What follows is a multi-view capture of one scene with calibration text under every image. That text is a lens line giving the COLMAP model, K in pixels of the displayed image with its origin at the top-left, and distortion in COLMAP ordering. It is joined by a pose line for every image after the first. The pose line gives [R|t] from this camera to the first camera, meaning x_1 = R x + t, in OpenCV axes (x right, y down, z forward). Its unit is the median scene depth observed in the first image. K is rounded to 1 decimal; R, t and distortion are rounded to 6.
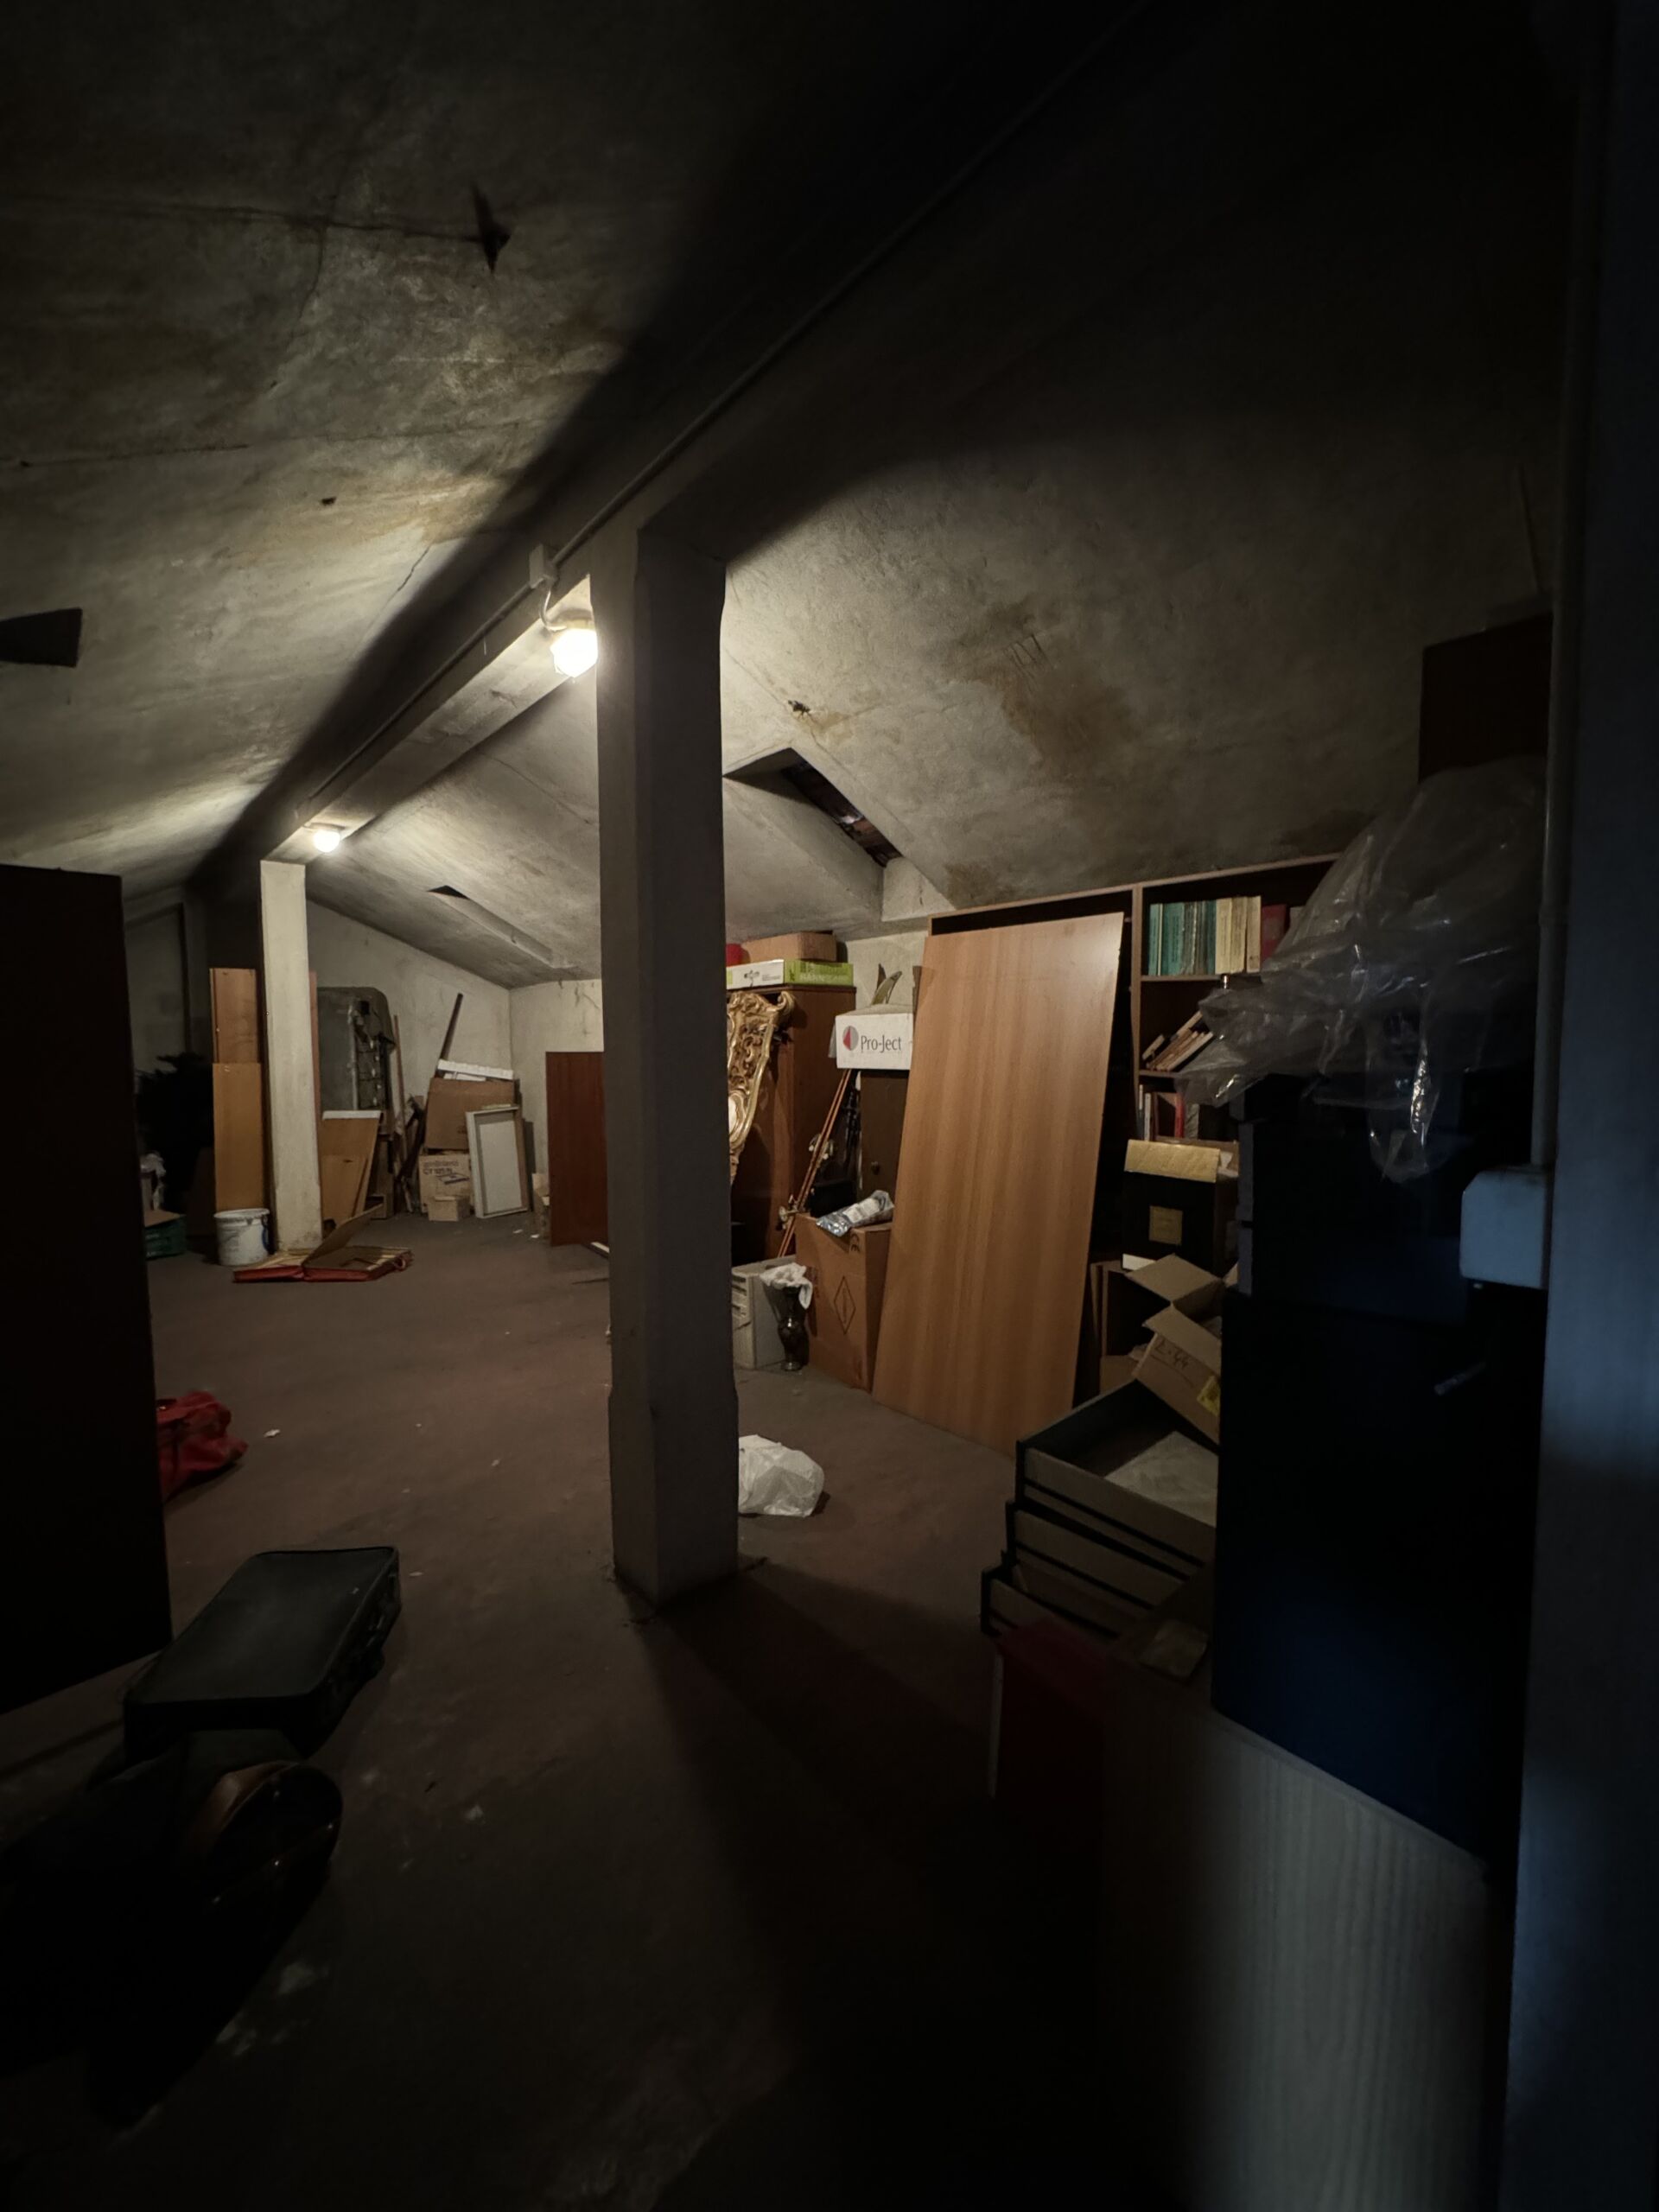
lens RADIAL K [[880.9, 0, 830.0], [0, 880.9, 1106.8], [0, 0, 1]] dist [-0.004622, 0.000821]
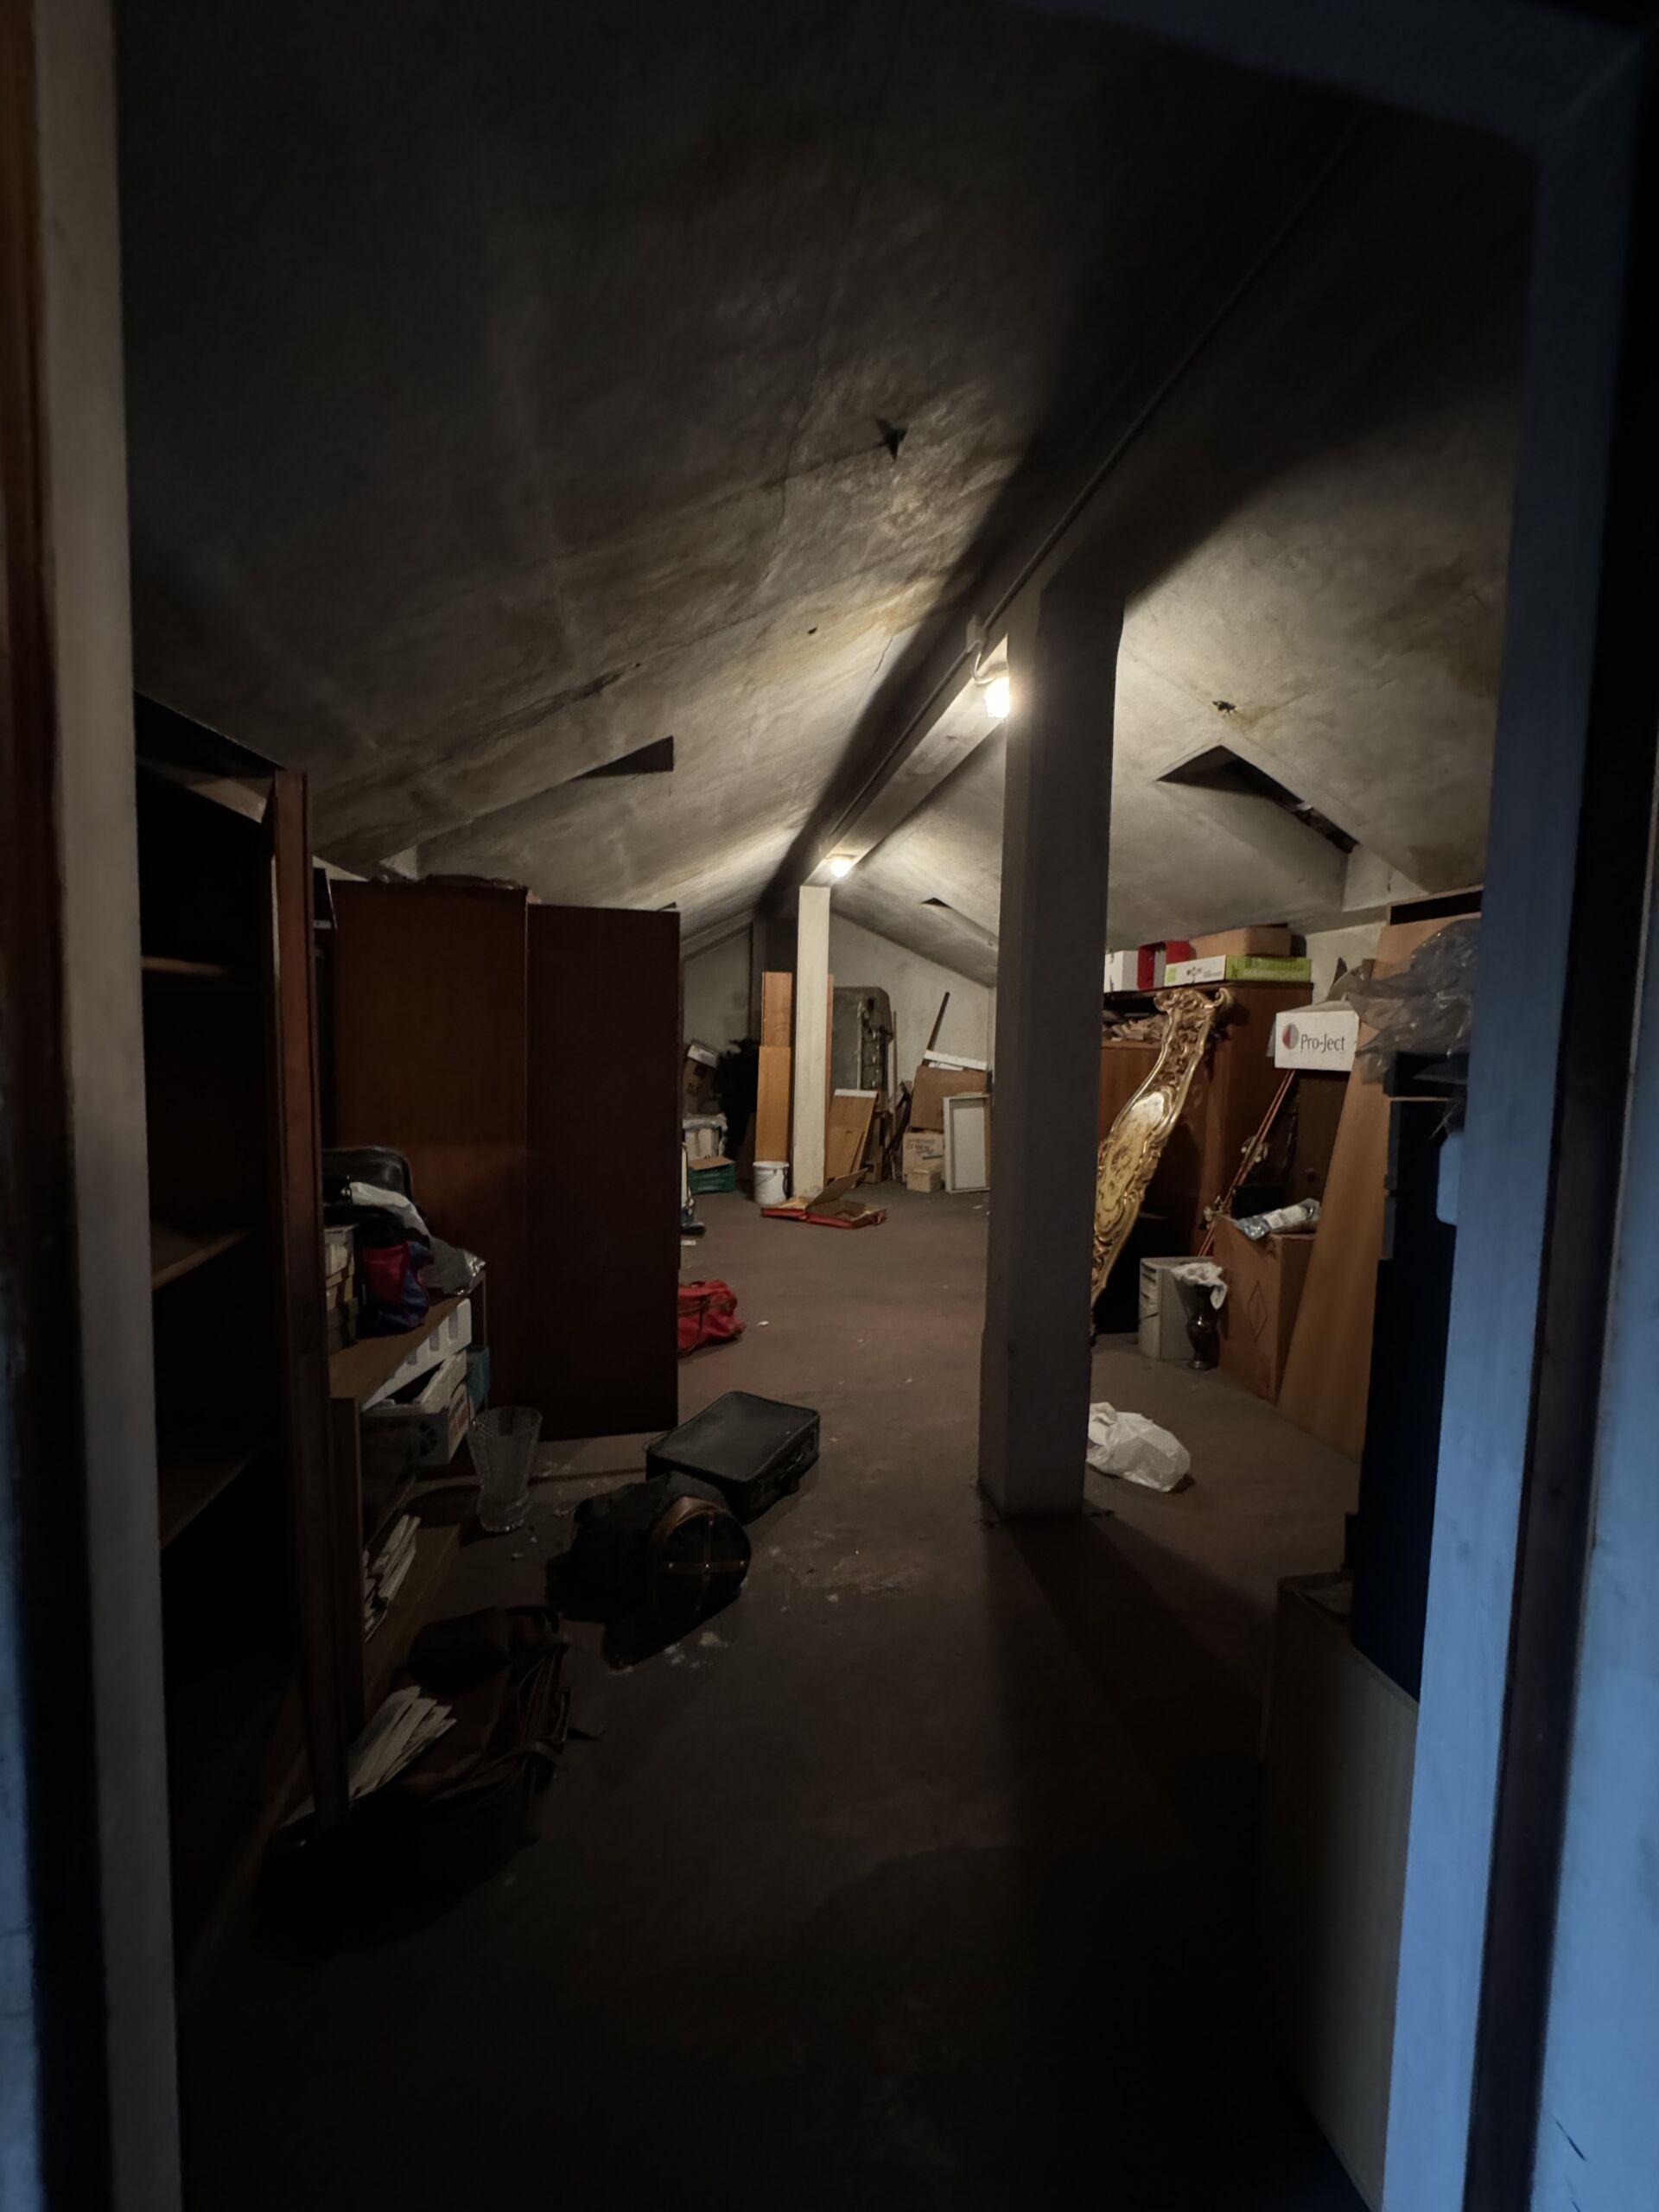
lens RADIAL K [[880.9, 0, 831.3], [0, 880.9, 1110.1], [0, 0, 1]] dist [-0.004622, 0.000821]
pose [[0.849493, 0.066888, -0.523343, 0.068297], [-0.064537, 0.997656, 0.022753, 0.007595], [0.523638, 0.014447, 0.851818, -0.044371]]
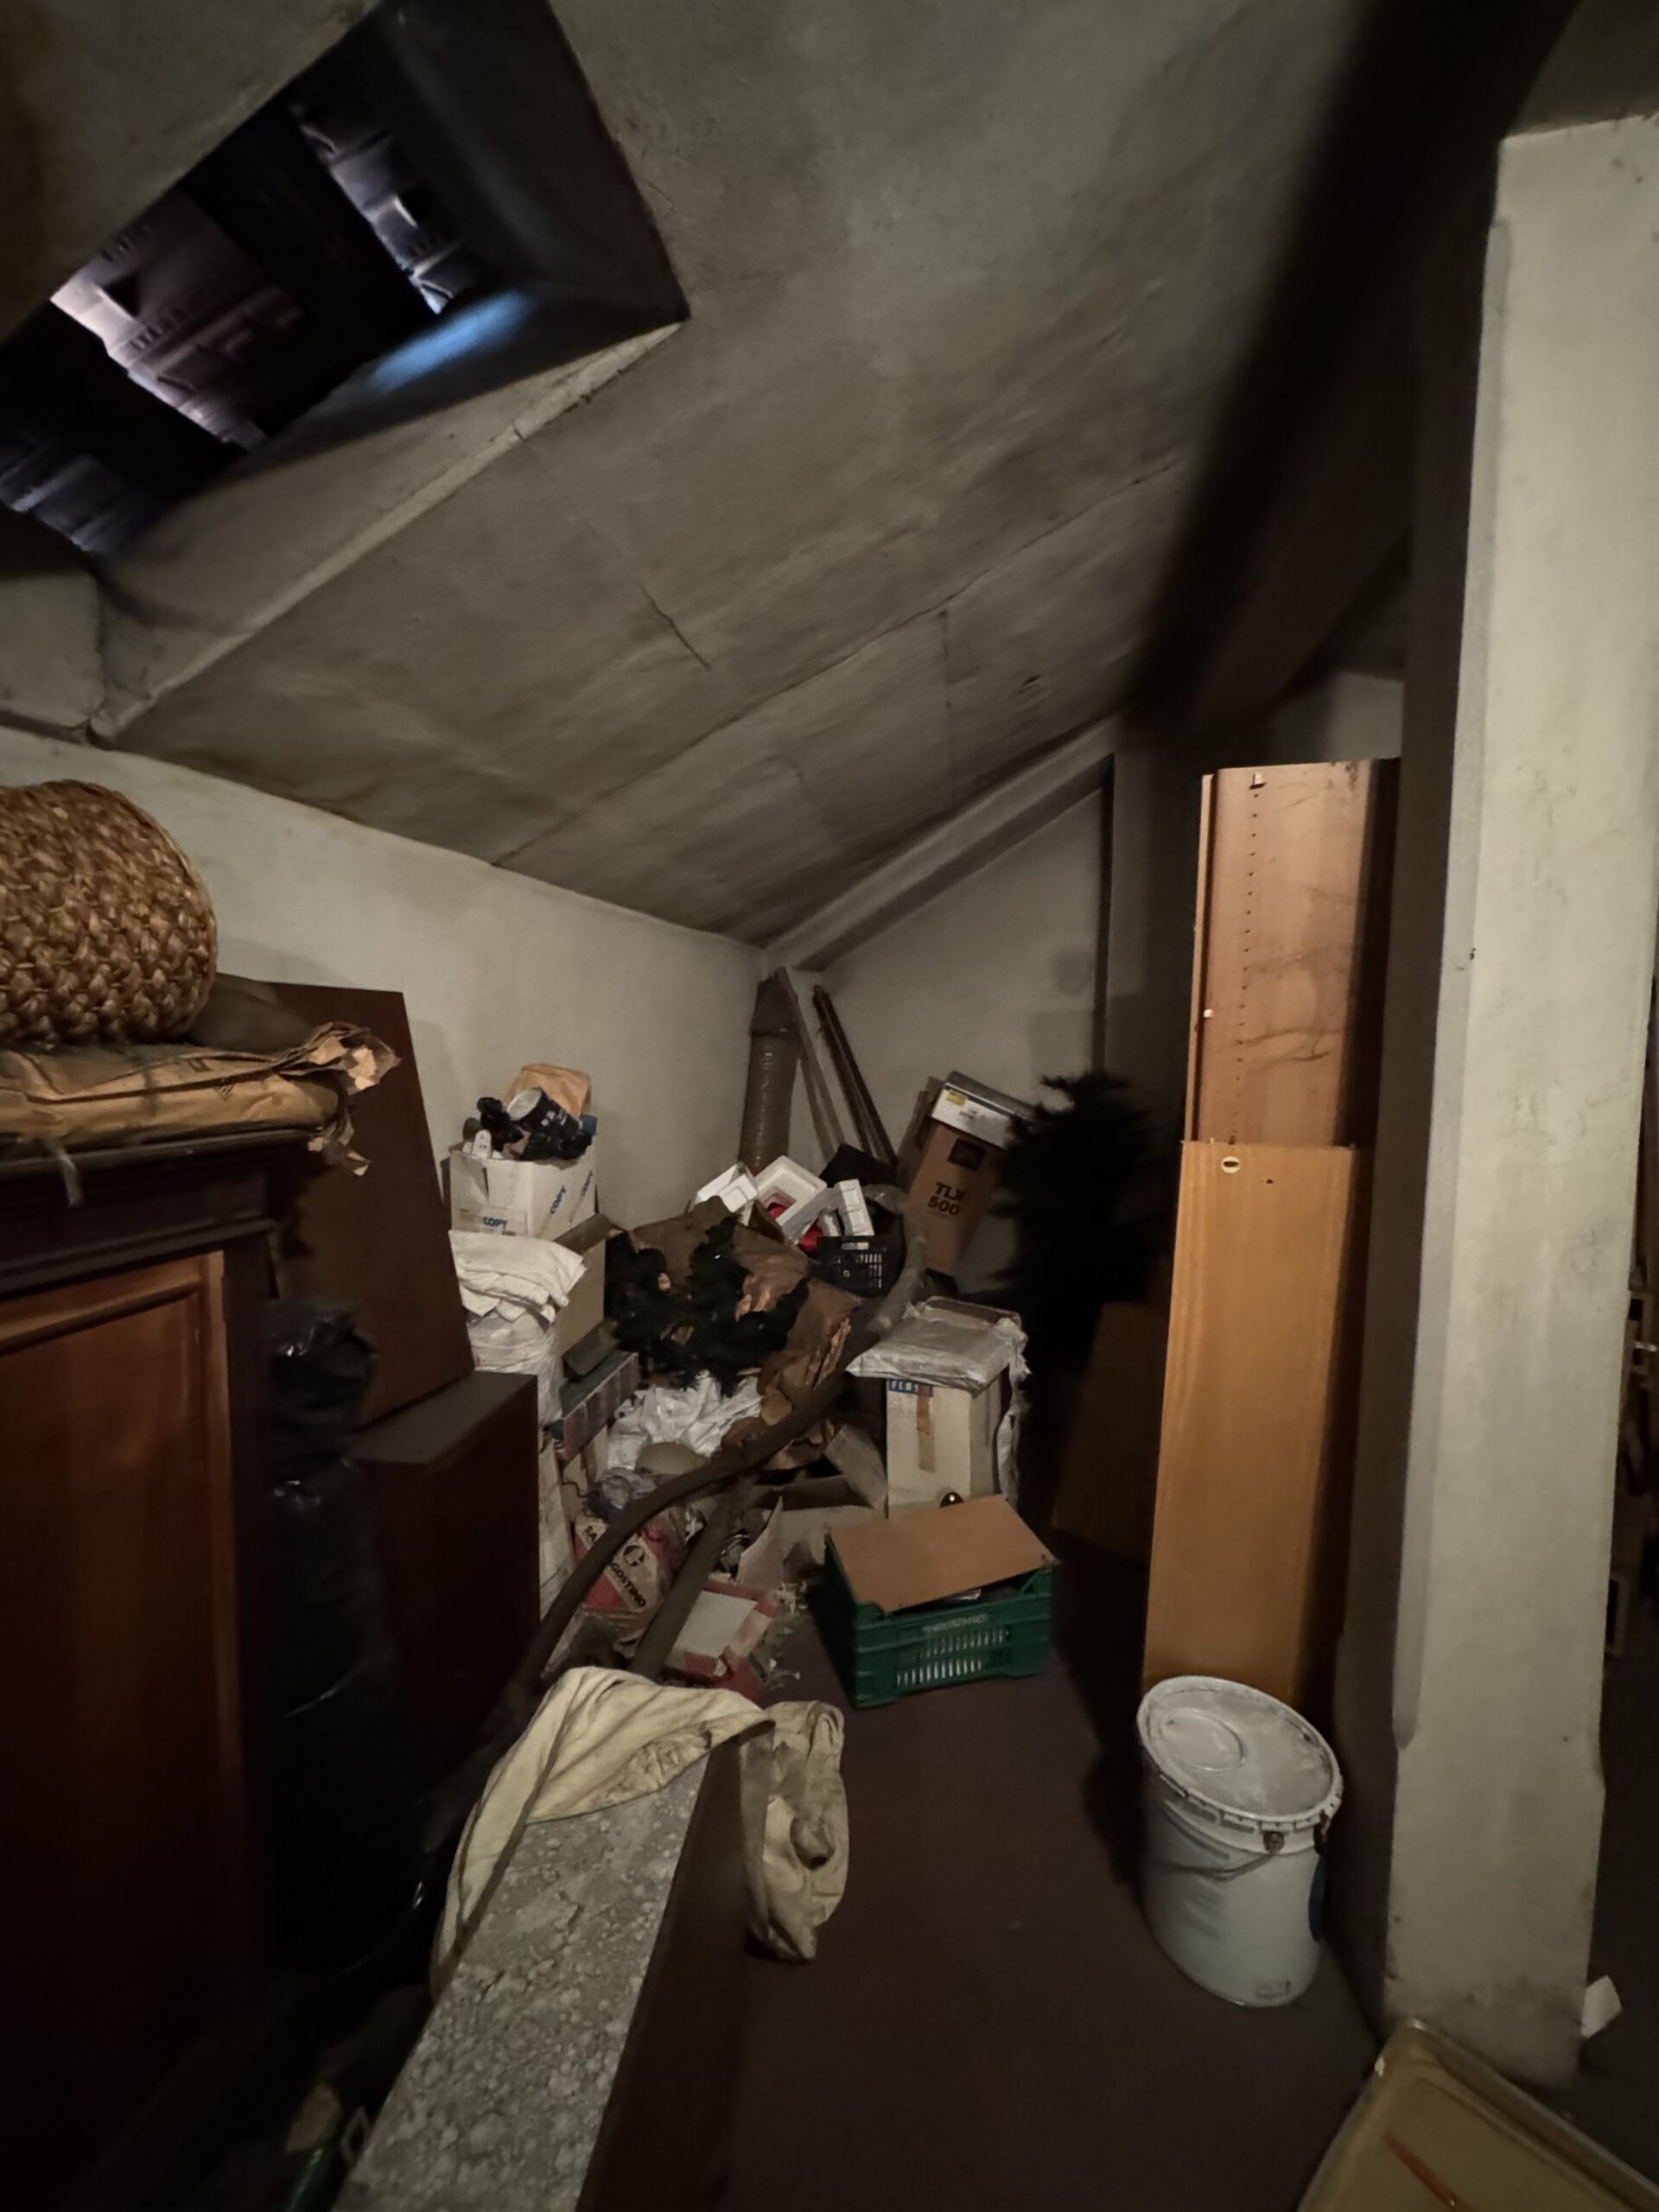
lens RADIAL K [[880.9, 0, 833.1], [0, 880.9, 1102.6], [0, 0, 1]] dist [-0.004622, 0.000821]
pose [[0.609151, 0.065723, -0.790326, -0.539286], [-0.070533, 0.997101, 0.028555, -0.058859], [0.789911, 0.038350, 0.612021, 0.730865]]
